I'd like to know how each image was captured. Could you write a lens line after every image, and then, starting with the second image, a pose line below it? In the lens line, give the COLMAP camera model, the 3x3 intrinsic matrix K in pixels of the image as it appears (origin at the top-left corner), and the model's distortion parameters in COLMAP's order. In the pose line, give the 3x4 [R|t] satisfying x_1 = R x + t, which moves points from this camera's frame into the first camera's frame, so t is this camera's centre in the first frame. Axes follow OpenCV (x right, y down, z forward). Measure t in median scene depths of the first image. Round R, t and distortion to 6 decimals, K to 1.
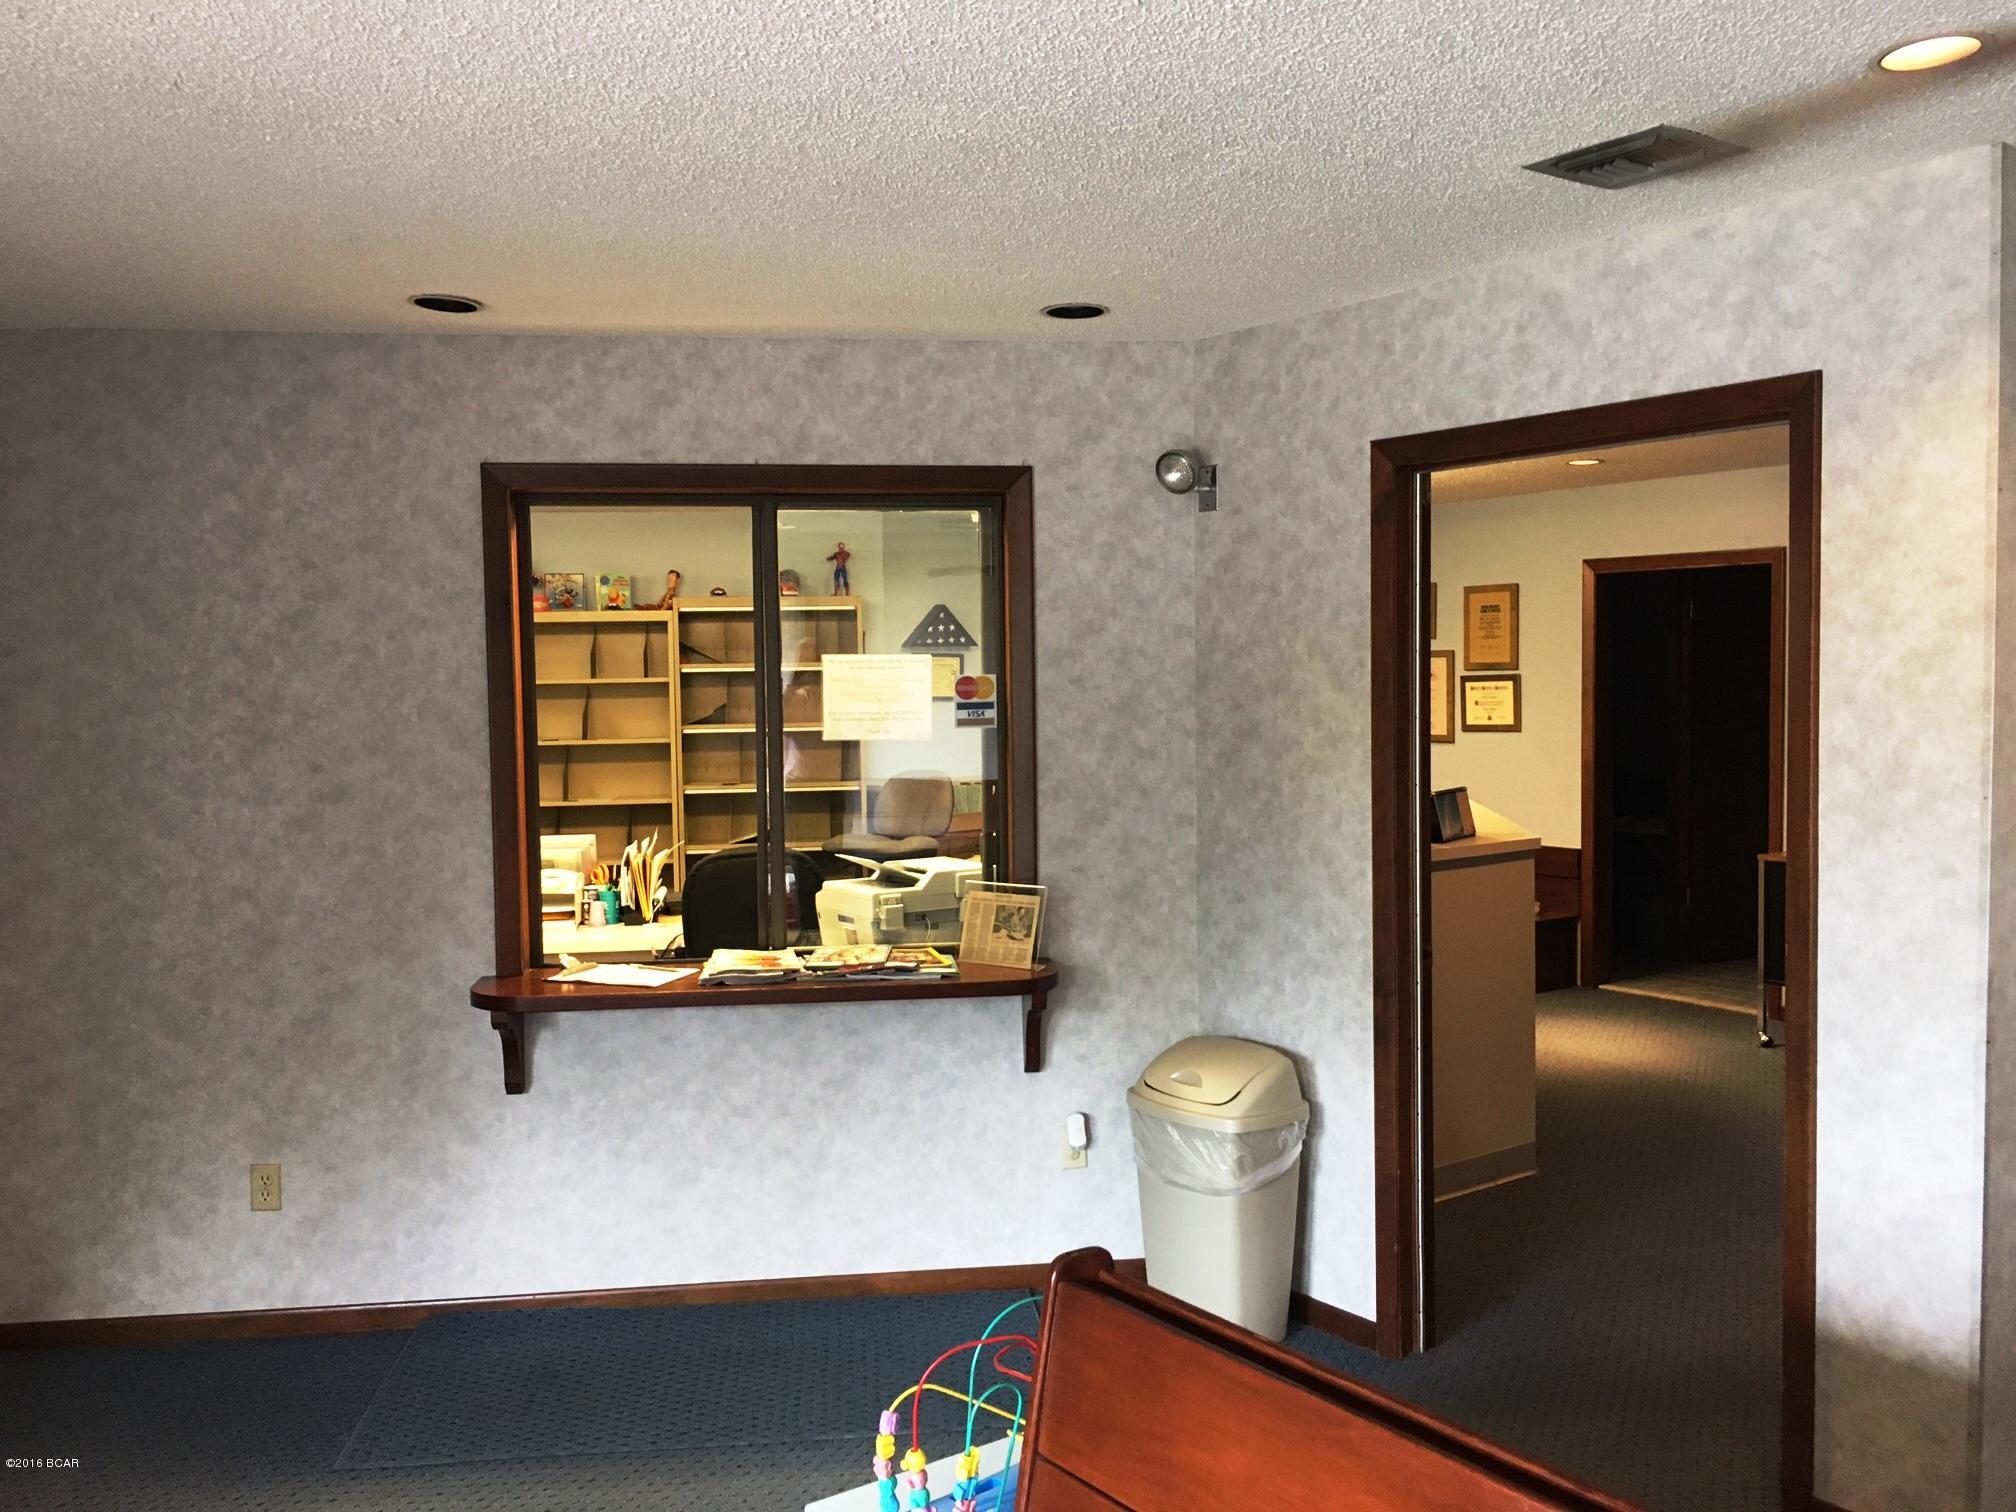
lens RADIAL K [[1718.7, 0, 1008.0], [0, 1718.7, 756.0], [0, 0, 1]] dist [0.021285, -0.009363]
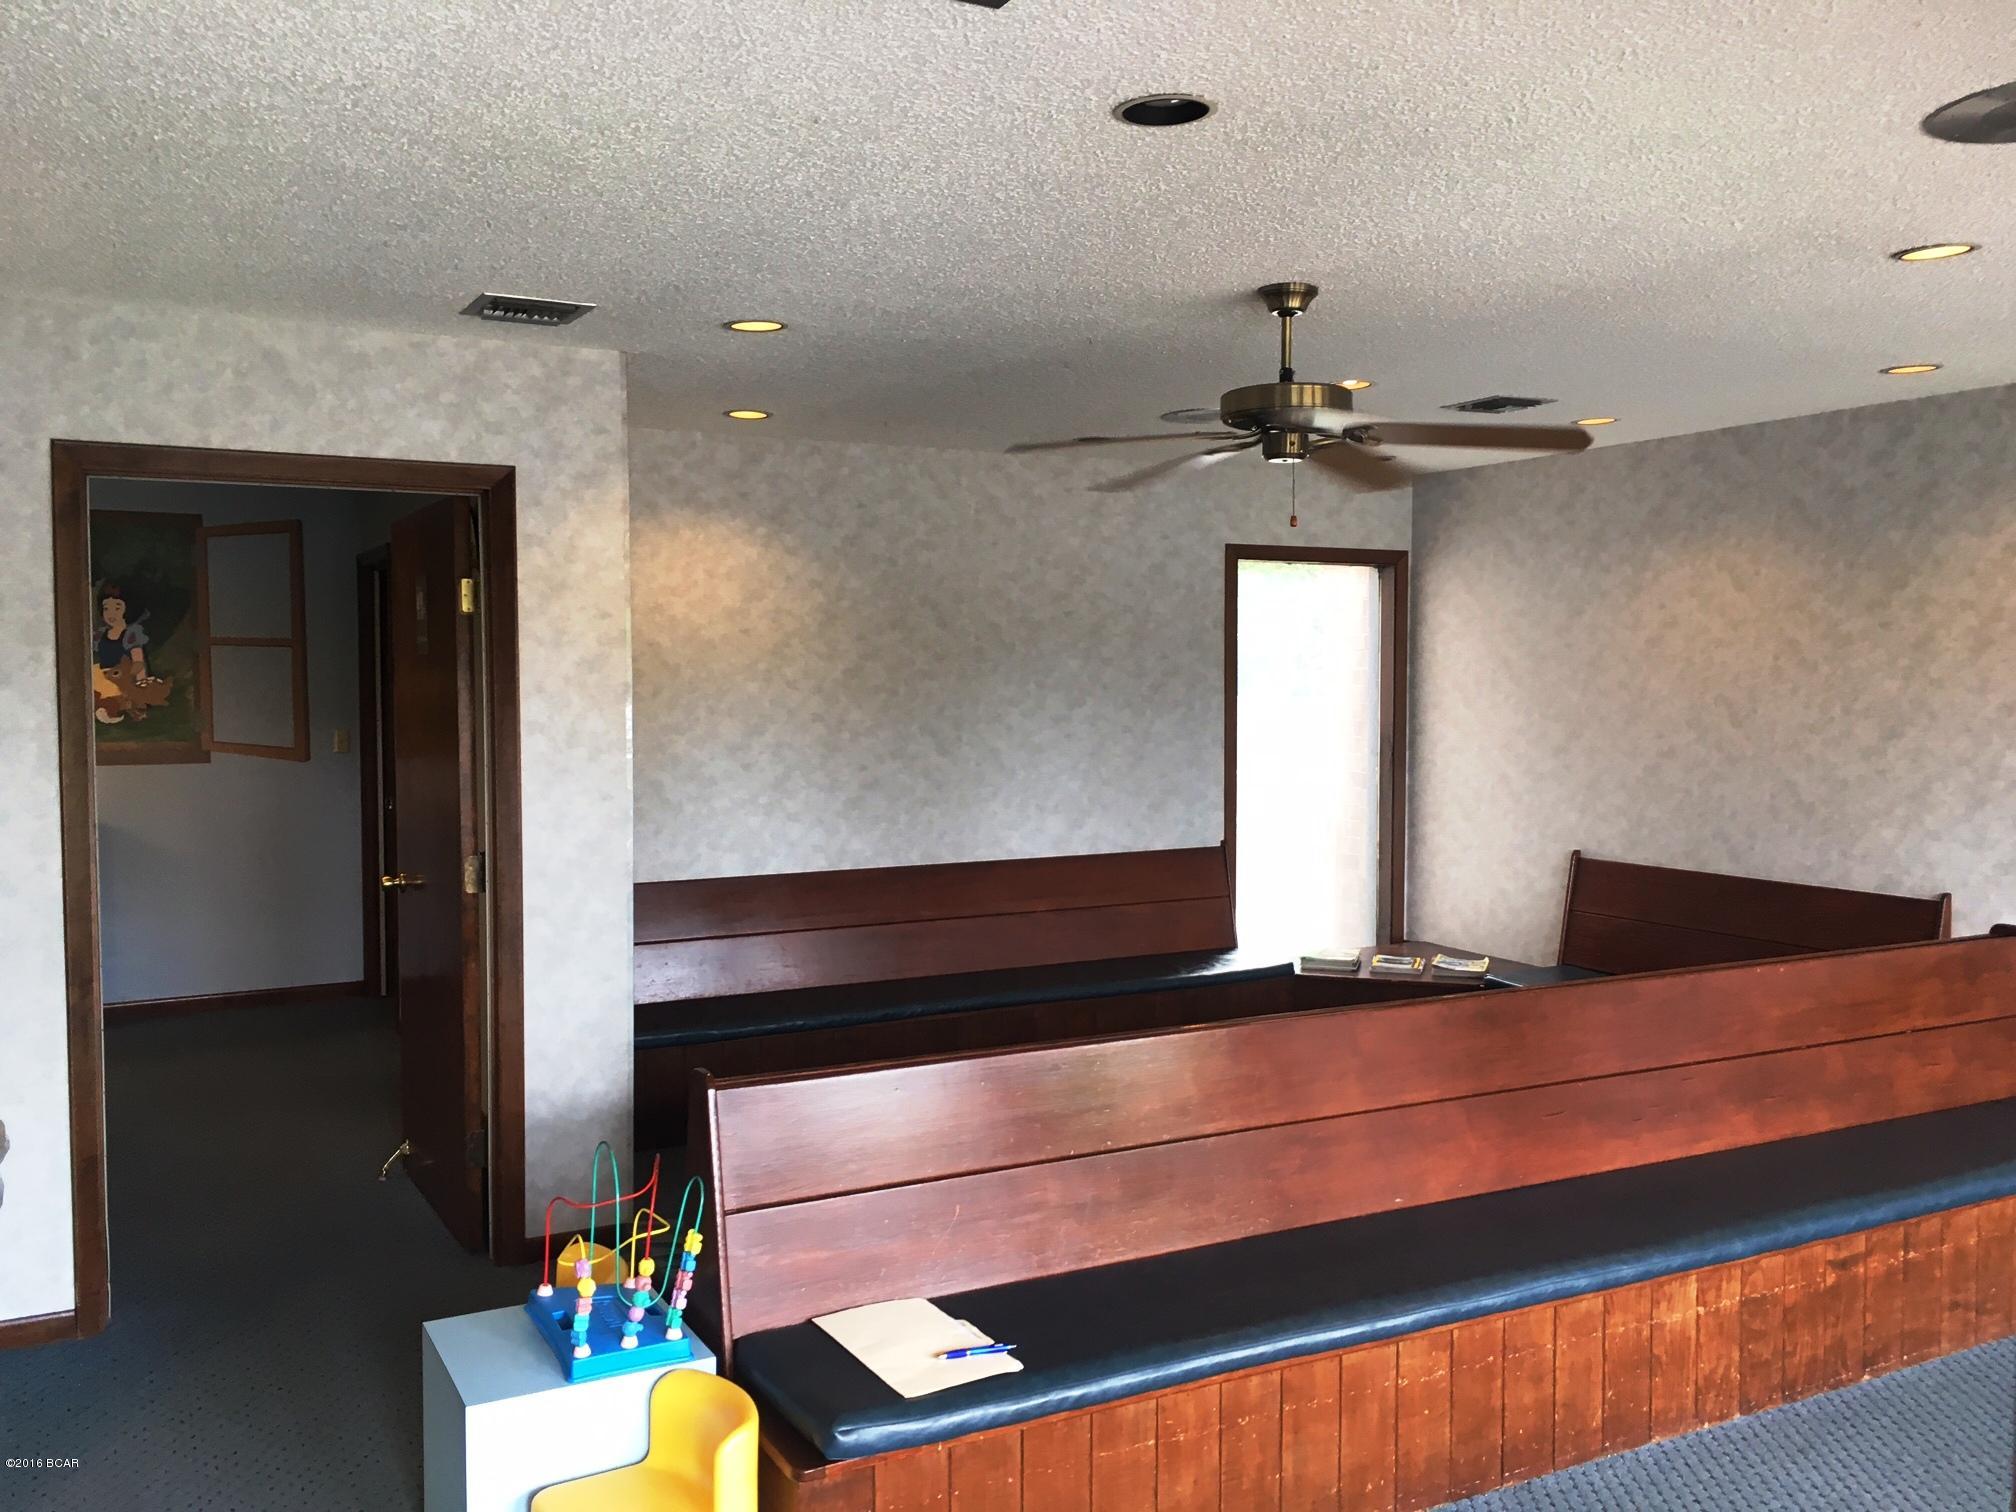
lens RADIAL K [[1718.7, 0, 1008.0], [0, 1718.7, 756.0], [0, 0, 1]] dist [0.021285, -0.009363]
pose [[0.120131, -0.027104, 0.992388, -0.947445], [0.051329, 0.998460, 0.021057, 0.013553], [-0.991430, 0.048409, 0.121338, 0.421551]]
